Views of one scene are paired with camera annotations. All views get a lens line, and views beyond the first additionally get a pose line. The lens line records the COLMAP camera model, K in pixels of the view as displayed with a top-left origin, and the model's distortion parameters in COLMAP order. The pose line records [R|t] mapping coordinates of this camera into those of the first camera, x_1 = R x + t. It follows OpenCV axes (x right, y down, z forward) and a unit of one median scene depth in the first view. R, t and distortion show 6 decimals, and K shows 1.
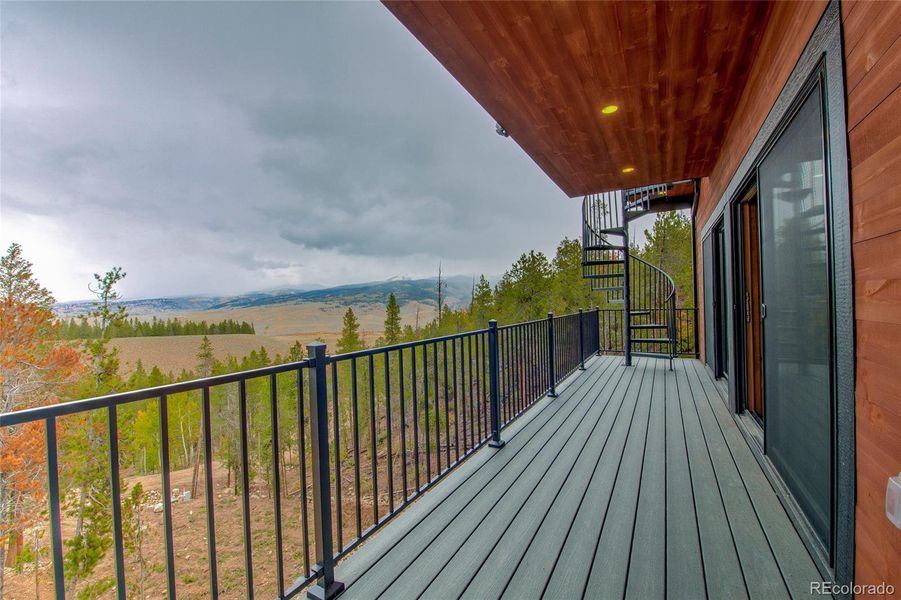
lens RADIAL K [[370.9, 0, 450.5], [0, 370.9, 300.0], [0, 0, 1]] dist [-0.009088, -0.000313]
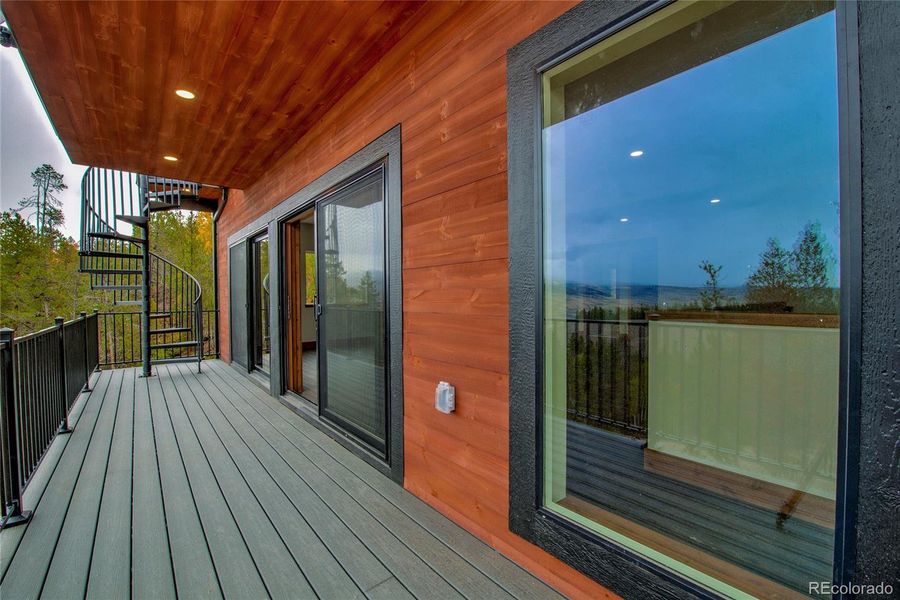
lens RADIAL K [[370.5, 0, 450.0], [0, 370.5, 300.0], [0, 0, 1]] dist [-0.009088, -0.000313]
pose [[0.347139, 0.013884, 0.937711, -0.161797], [-0.006308, 0.999902, -0.012470, 0.005273], [-0.937792, -0.001587, 0.347193, 0.049731]]
